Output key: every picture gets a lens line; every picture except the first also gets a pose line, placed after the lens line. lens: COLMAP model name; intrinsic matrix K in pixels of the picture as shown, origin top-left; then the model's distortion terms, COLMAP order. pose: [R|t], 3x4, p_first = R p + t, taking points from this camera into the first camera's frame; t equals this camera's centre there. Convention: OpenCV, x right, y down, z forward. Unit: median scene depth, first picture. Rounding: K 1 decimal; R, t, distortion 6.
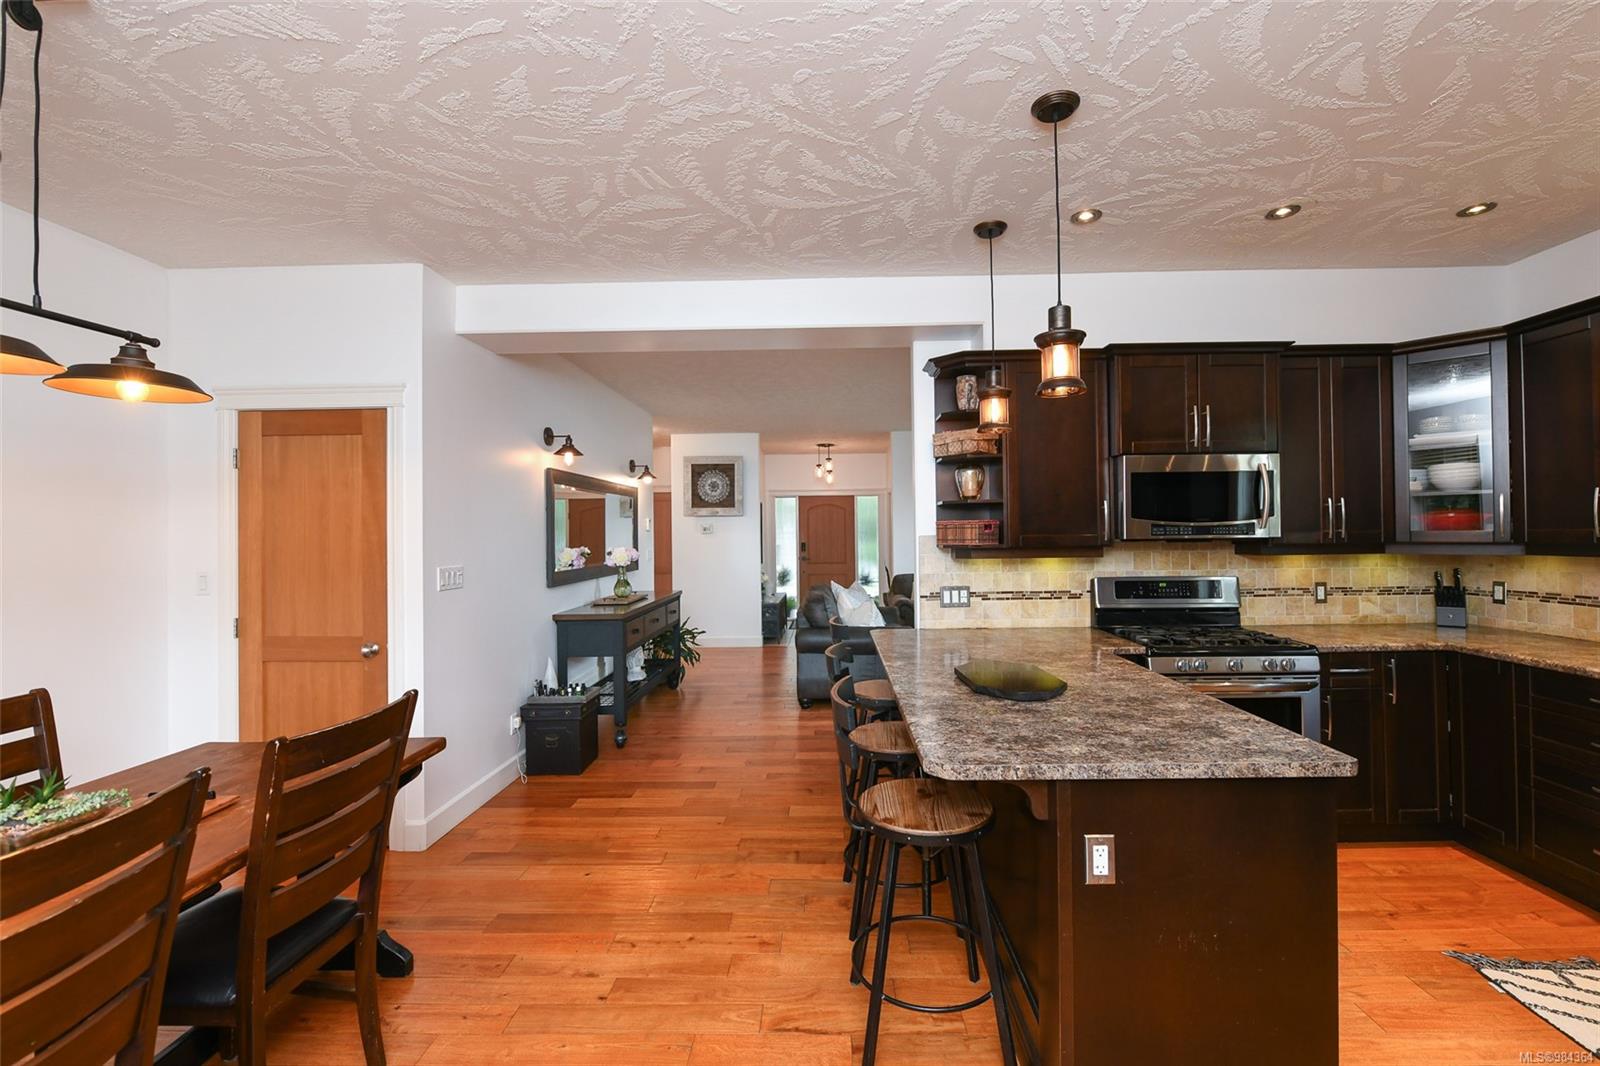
lens RADIAL K [[665.6, 0, 817.4], [0, 665.6, 527.2], [0, 0, 1]] dist [-0.003316, -0.004330]
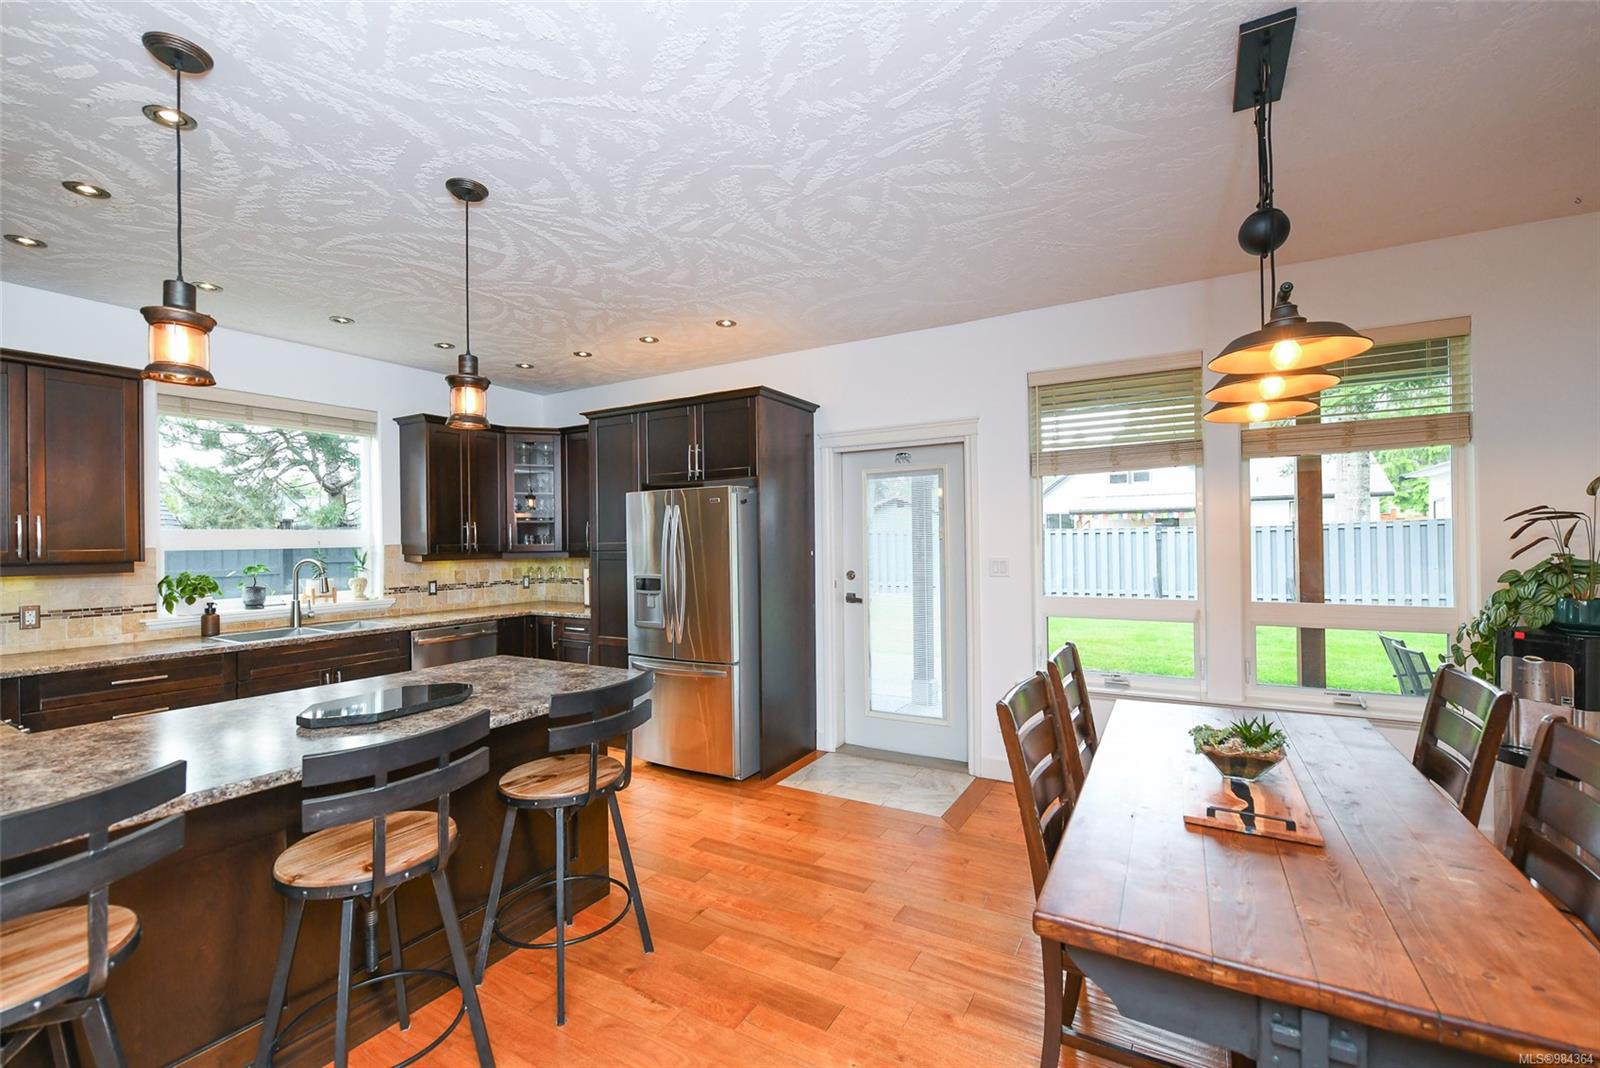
lens RADIAL K [[665.6, 0, 818.9], [0, 665.6, 537.3], [0, 0, 1]] dist [-0.003316, -0.004330]
pose [[-0.881984, 0.026295, 0.470545, -0.461816], [0.019386, 0.999621, -0.019525, 0.022152], [-0.470880, -0.008099, -0.882160, 1.066668]]
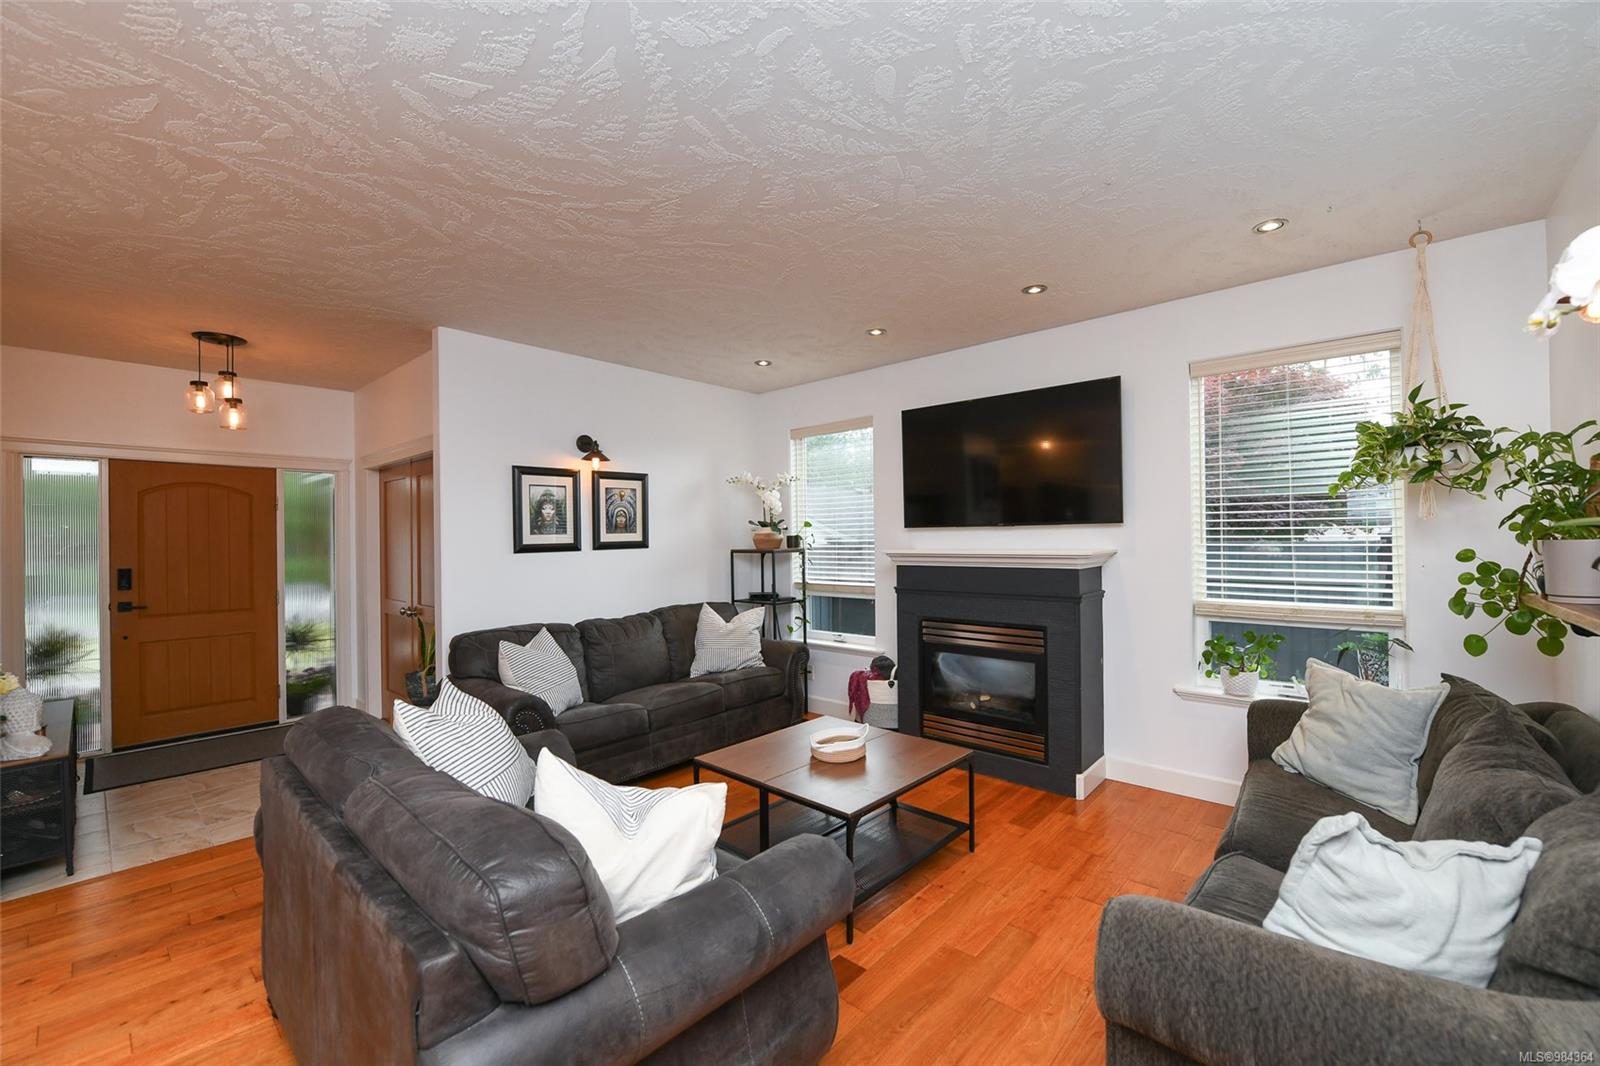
lens RADIAL K [[648.1, 0, 810.1], [0, 648.1, 535.6], [0, 0, 1]] dist [-0.002951, -0.003673]
pose [[0.647483, 0.008487, 0.762033, -0.164188], [-0.002528, 0.999956, -0.008989, 0.014789], [-0.762076, 0.003894, 0.647476, 1.305502]]
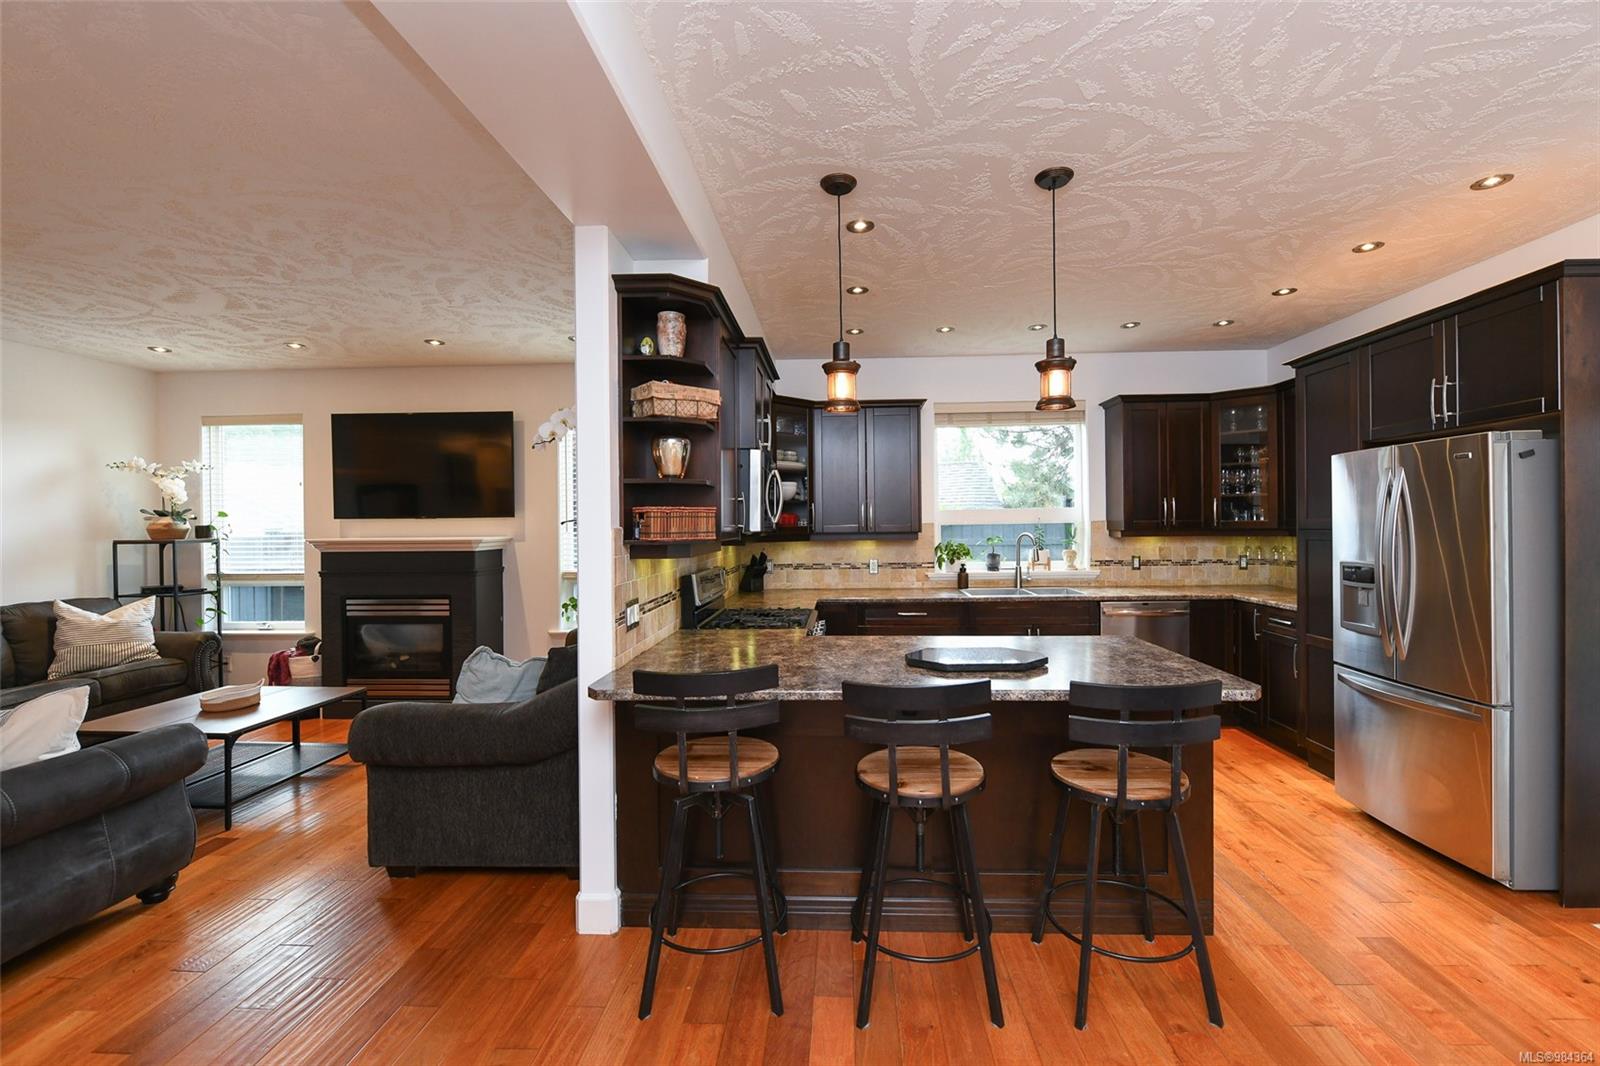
lens RADIAL K [[665.6, 0, 815.4], [0, 665.6, 525.6], [0, 0, 1]] dist [-0.003316, -0.004330]
pose [[0.019506, 0.011089, 0.999748, -0.540556], [0.001002, 0.999938, -0.011110, 0.020156], [-0.999809, 0.001218, 0.019493, 0.864056]]
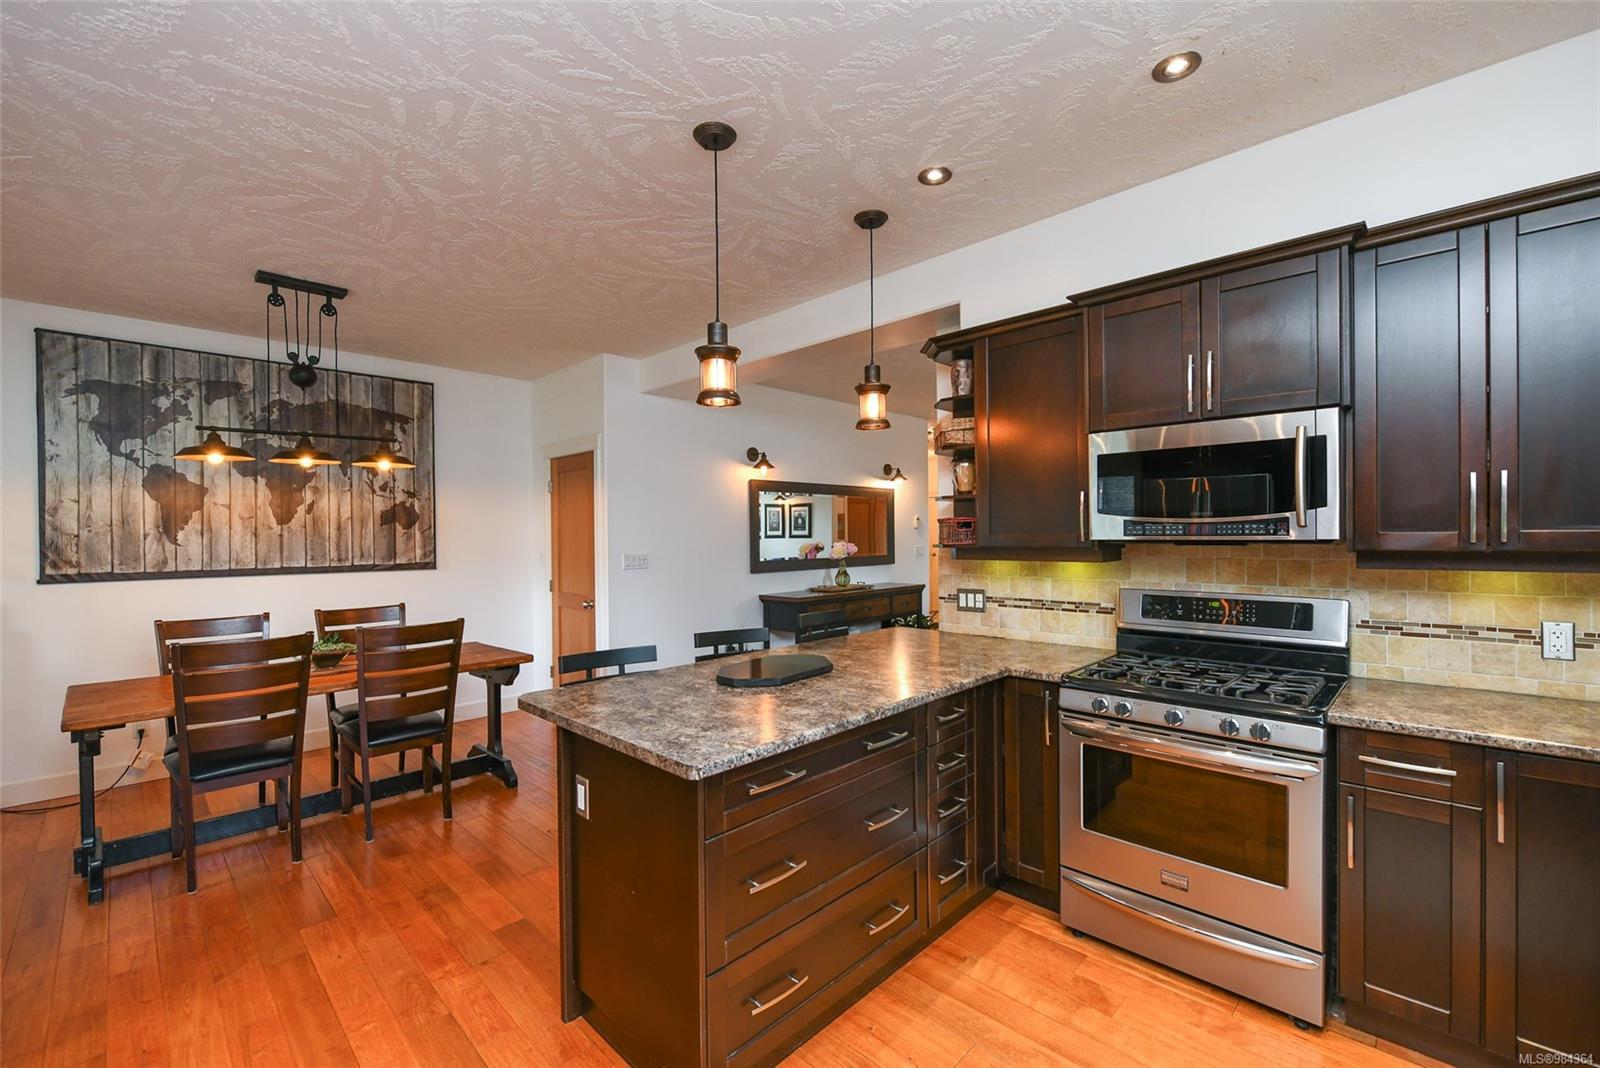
lens RADIAL K [[665.6, 0, 802.2], [0, 665.6, 539.4], [0, 0, 1]] dist [-0.003316, -0.004330]
pose [[0.732221, 0.011040, -0.680978, 0.724204], [0.005592, 0.999737, 0.022221, -0.002244], [0.681045, -0.020079, 0.731967, 0.179091]]
